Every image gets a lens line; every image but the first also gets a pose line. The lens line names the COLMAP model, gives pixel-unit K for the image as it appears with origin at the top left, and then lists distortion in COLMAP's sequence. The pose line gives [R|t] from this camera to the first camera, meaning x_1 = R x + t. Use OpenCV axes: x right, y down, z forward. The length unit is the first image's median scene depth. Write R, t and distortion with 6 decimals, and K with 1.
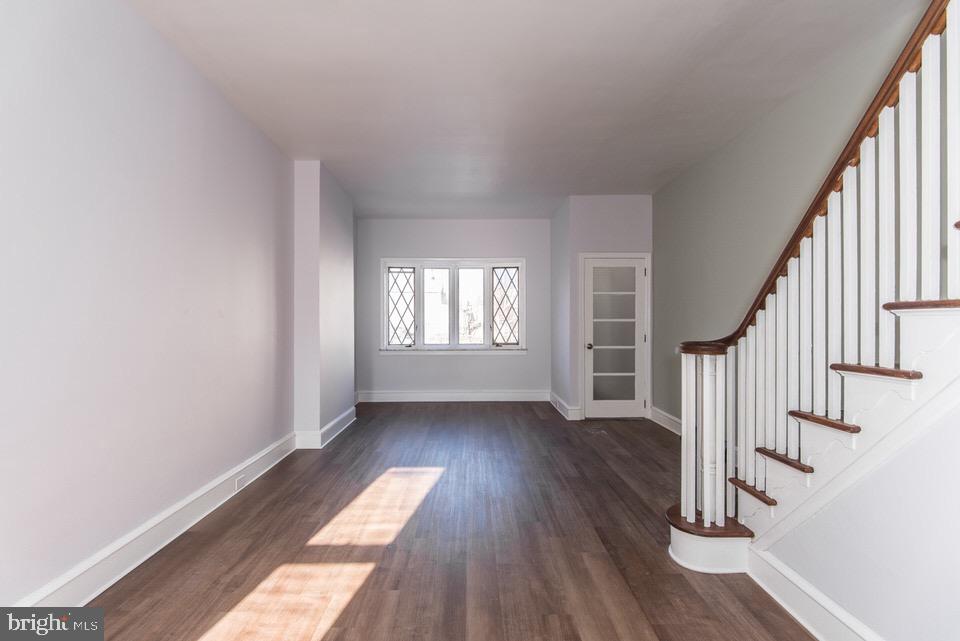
lens RADIAL K [[485.4, 0, 476.7], [0, 485.4, 321.7], [0, 0, 1]] dist [0.006819, -0.001243]
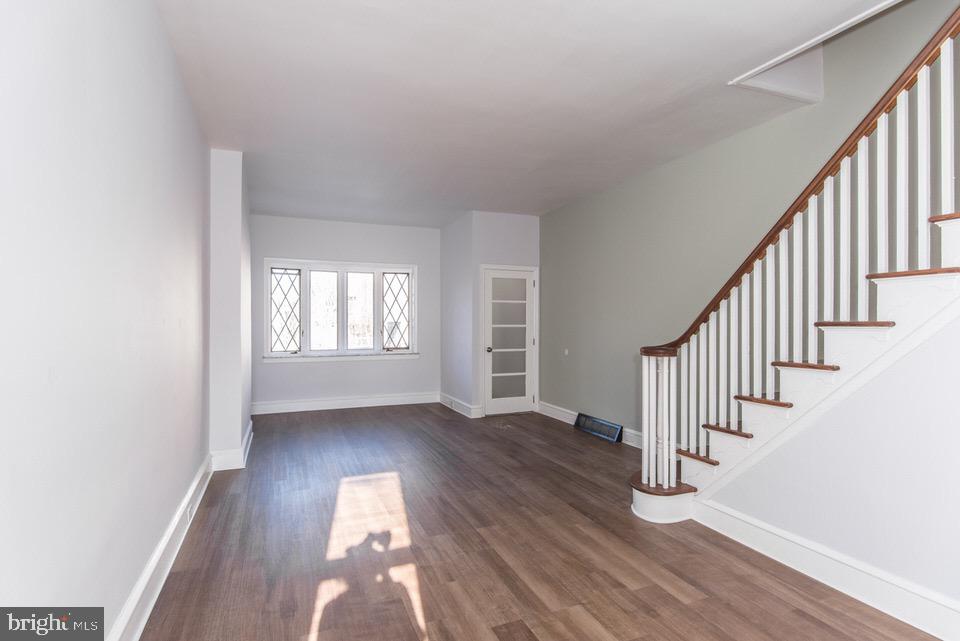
lens RADIAL K [[485.4, 0, 479.4], [0, 485.4, 323.3], [0, 0, 1]] dist [0.006819, -0.001243]
pose [[0.927172, 0.002390, 0.374628, -0.381351], [-0.002308, 0.999997, -0.000669, -0.015726], [-0.374629, -0.000244, 0.927175, -0.017896]]
